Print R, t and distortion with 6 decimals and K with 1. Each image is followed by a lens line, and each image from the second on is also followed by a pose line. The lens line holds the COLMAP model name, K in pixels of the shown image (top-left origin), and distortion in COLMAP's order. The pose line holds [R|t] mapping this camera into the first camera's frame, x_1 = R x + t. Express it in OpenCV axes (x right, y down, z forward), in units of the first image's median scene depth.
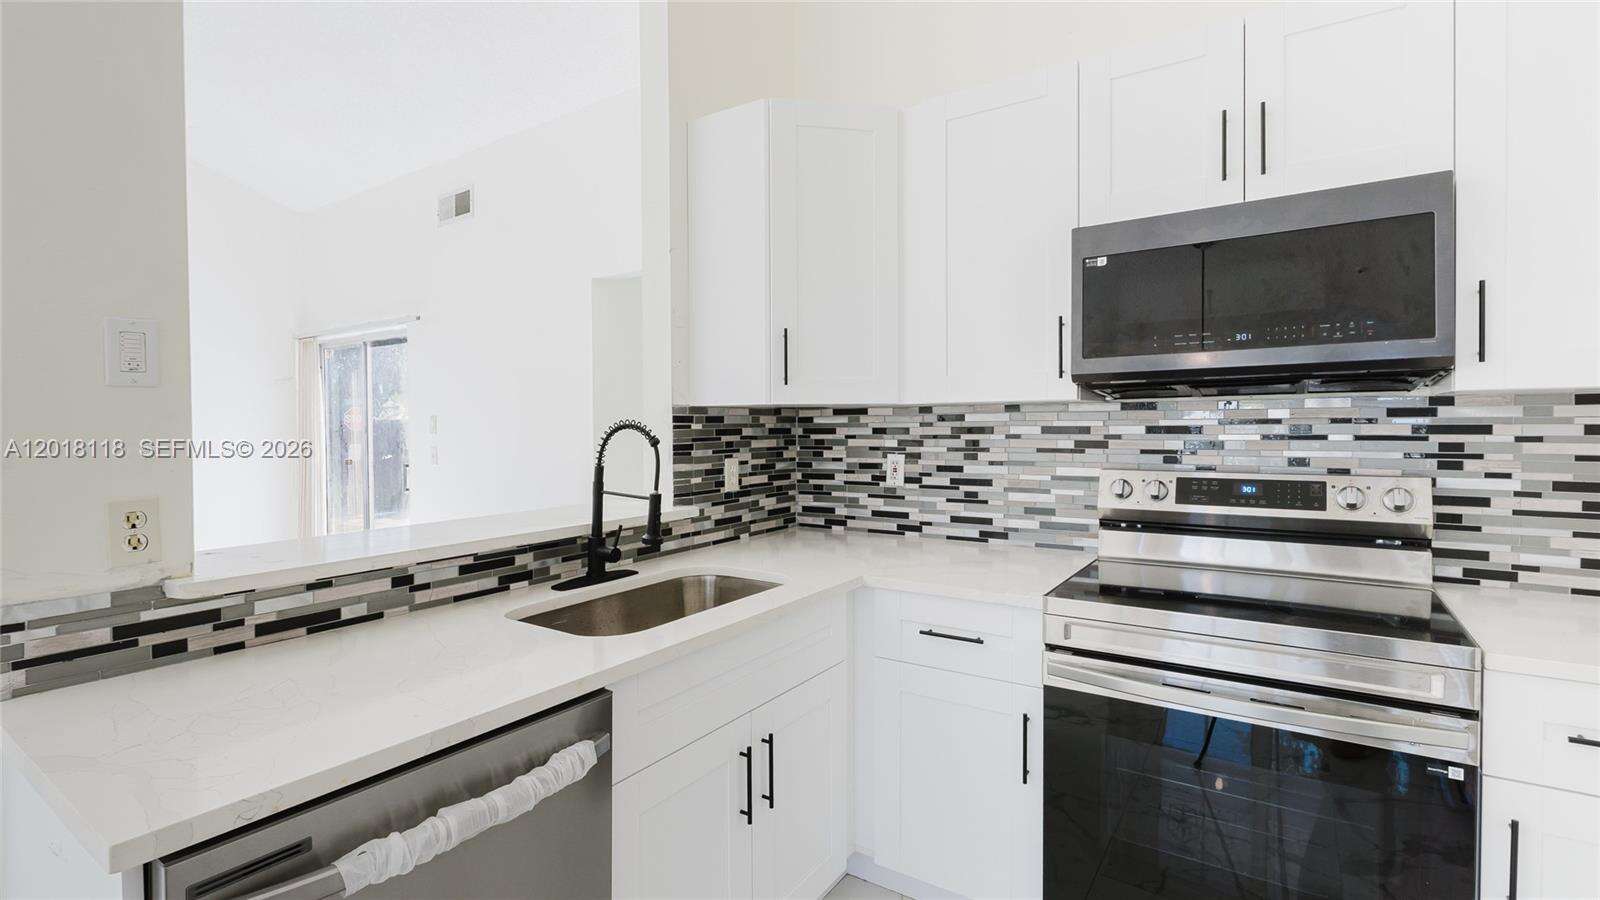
lens RADIAL K [[735.5, 0, 797.5], [0, 735.5, 442.8], [0, 0, 1]] dist [-0.005366, 0.001772]
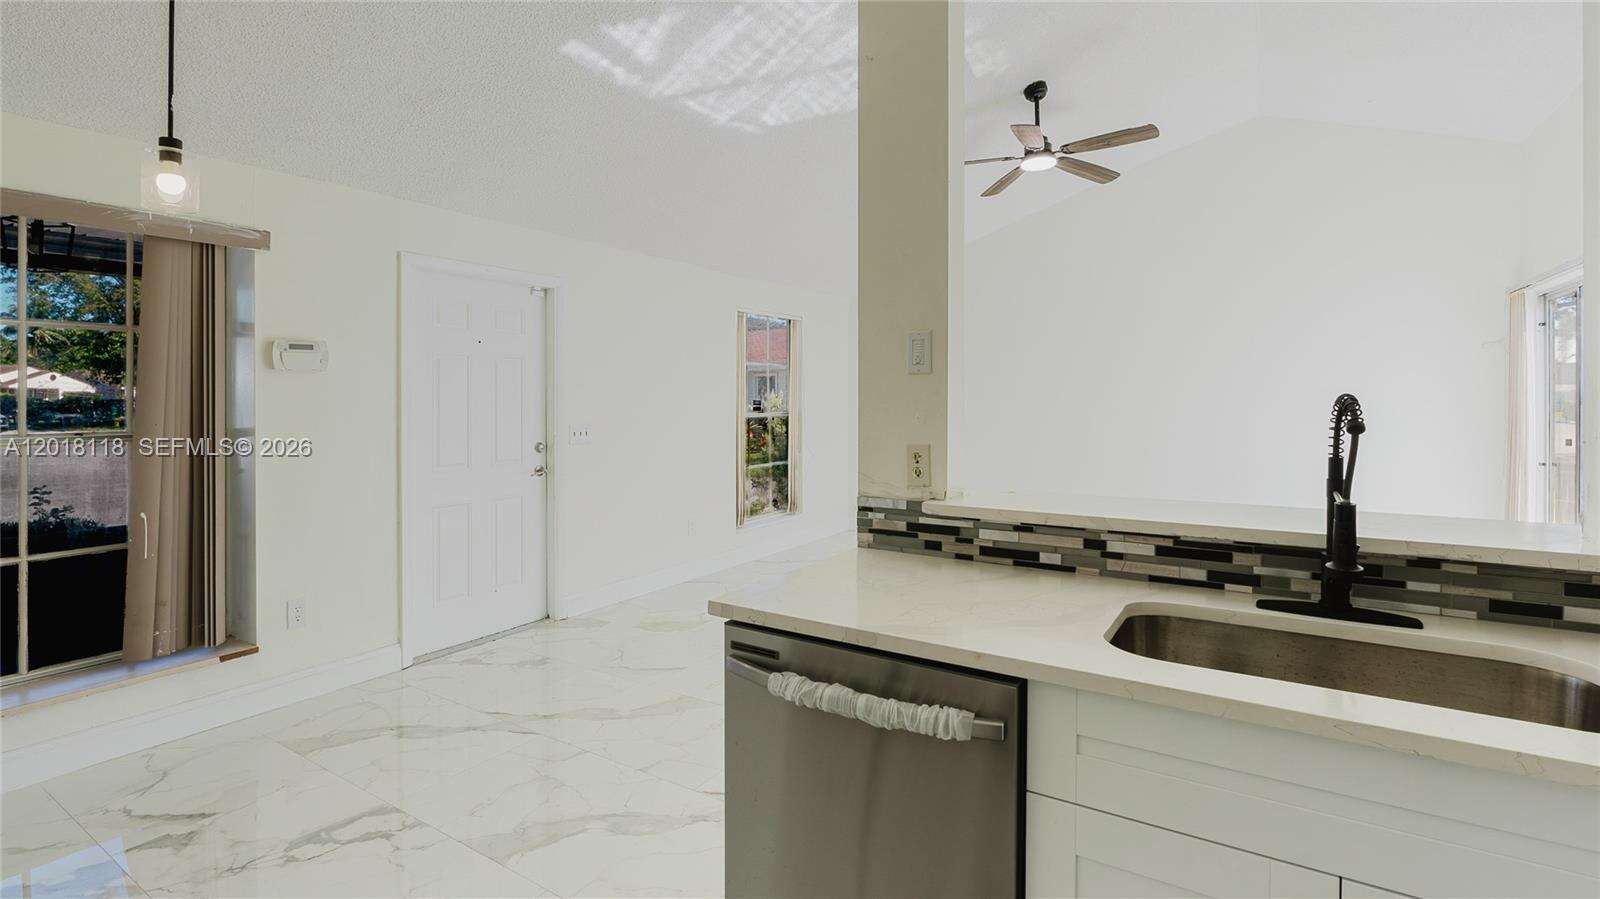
lens RADIAL K [[735.5, 0, 794.7], [0, 735.5, 393.9], [0, 0, 1]] dist [-0.005366, 0.001772]
pose [[0.029354, 0.000797, -0.999569, 0.436935], [-0.026646, 0.999645, 0.000014, -0.017202], [0.999214, 0.026634, 0.029365, 0.435920]]
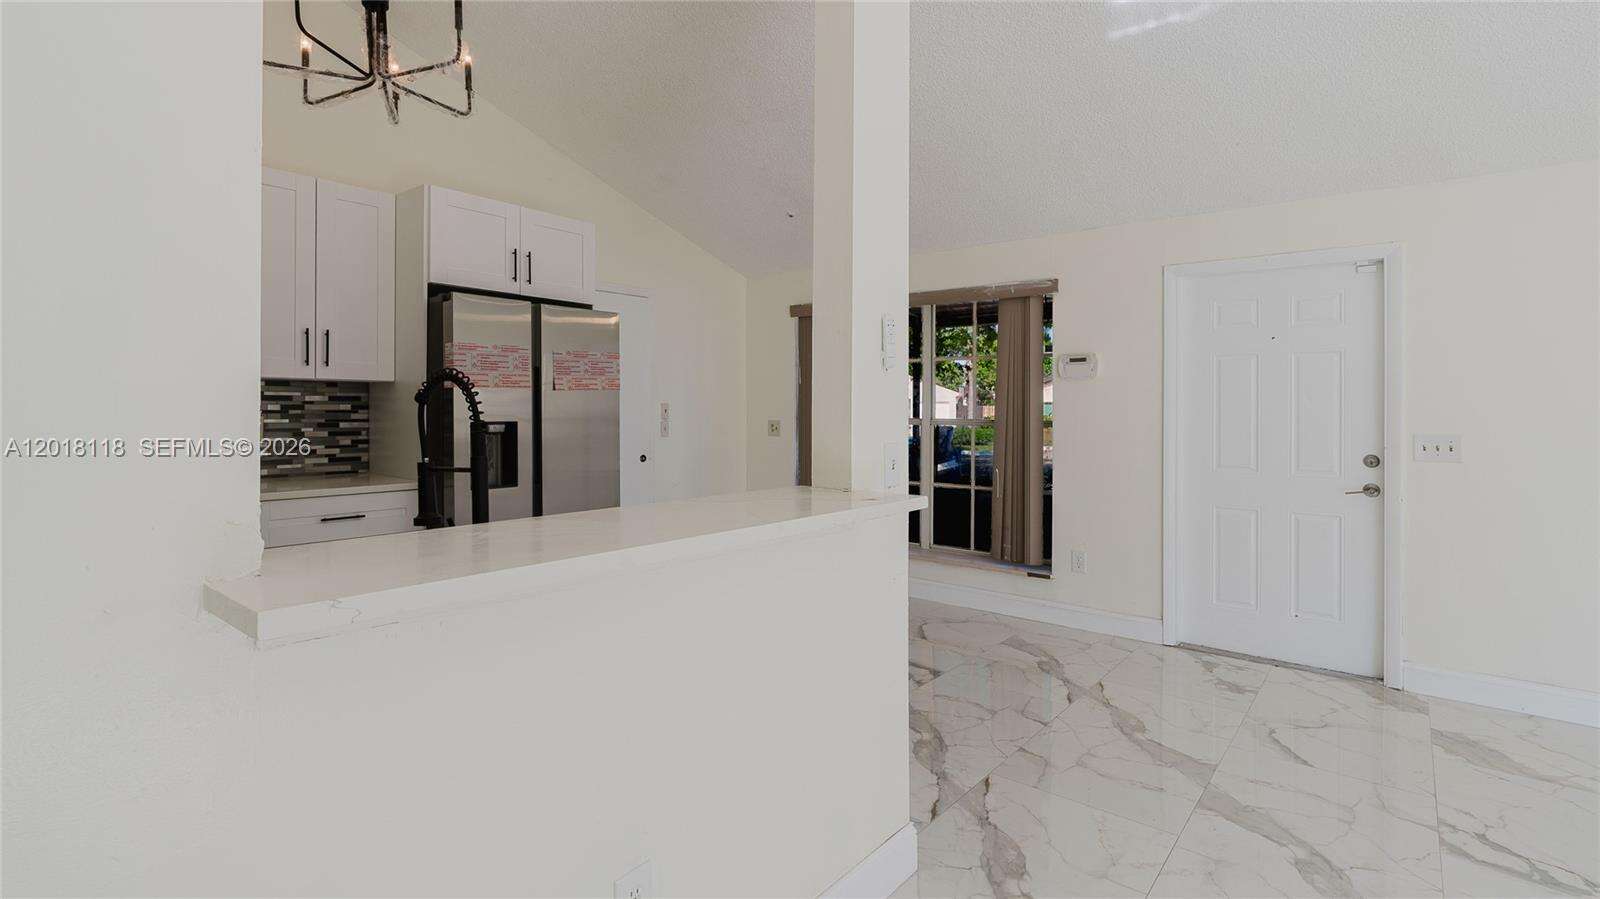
lens RADIAL K [[735.5, 0, 799.6], [0, 735.5, 410.9], [0, 0, 1]] dist [-0.005366, 0.001772]
pose [[-0.996578, -0.001064, 0.082646, -0.617045], [0.001396, 0.999558, 0.029713, -0.008592], [-0.082641, 0.029726, -0.996136, 1.636994]]
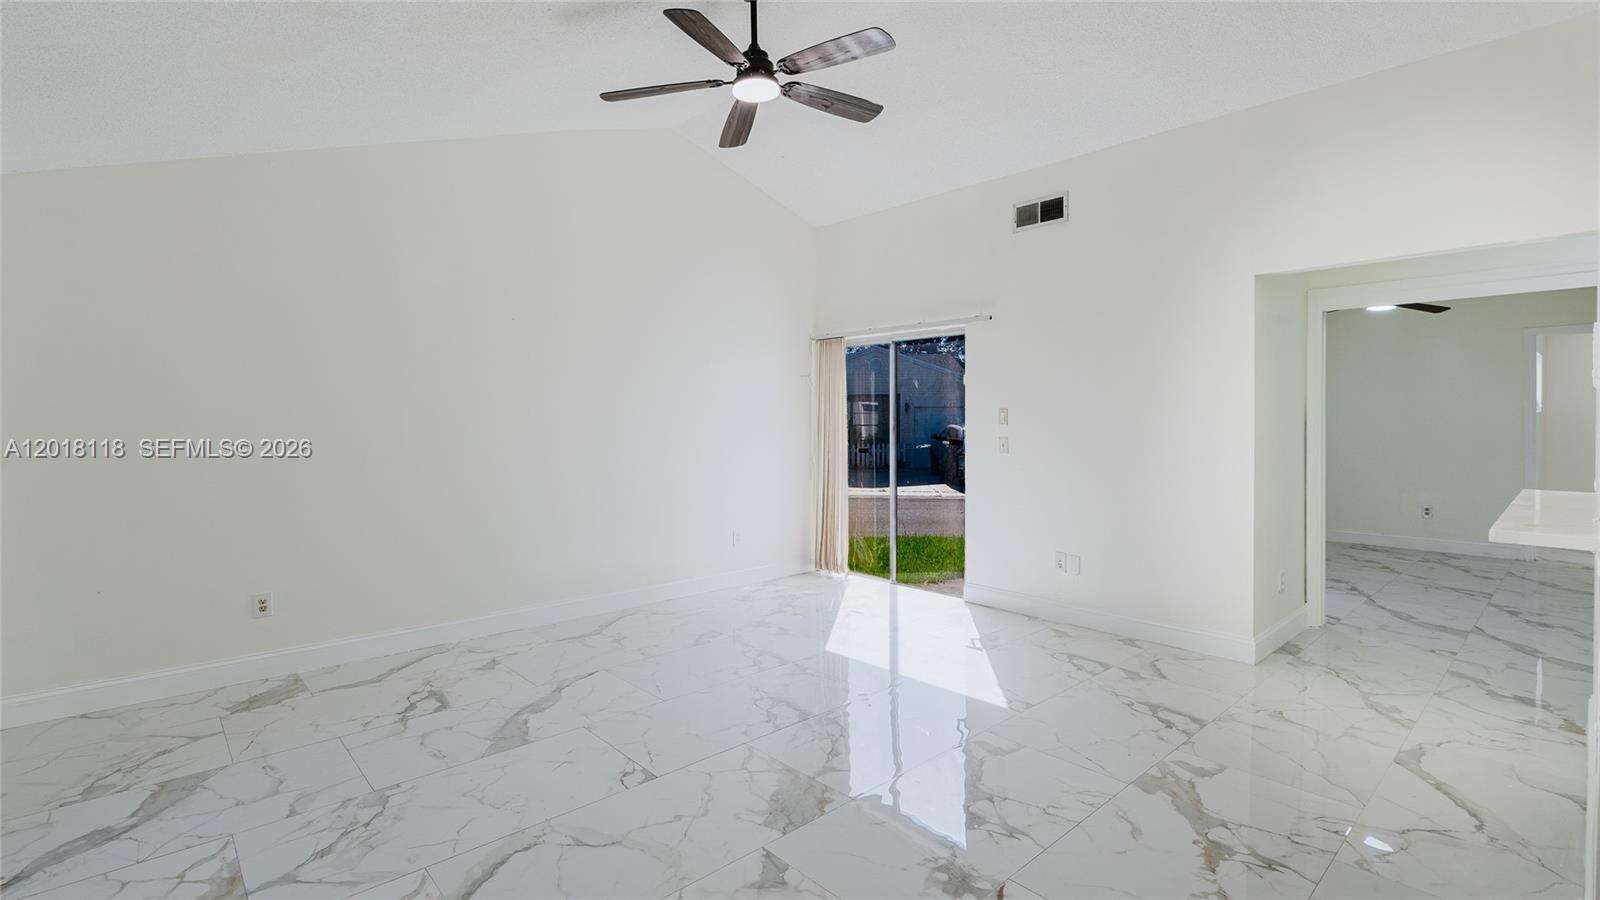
lens RADIAL K [[735.5, 0, 797.8], [0, 735.5, 415.5], [0, 0, 1]] dist [-0.005366, 0.001772]
pose [[0.975609, 0.003512, -0.219489, -1.307265], [-0.010431, 0.999484, -0.030369, 0.026160], [0.219269, 0.031918, 0.975142, -0.290940]]
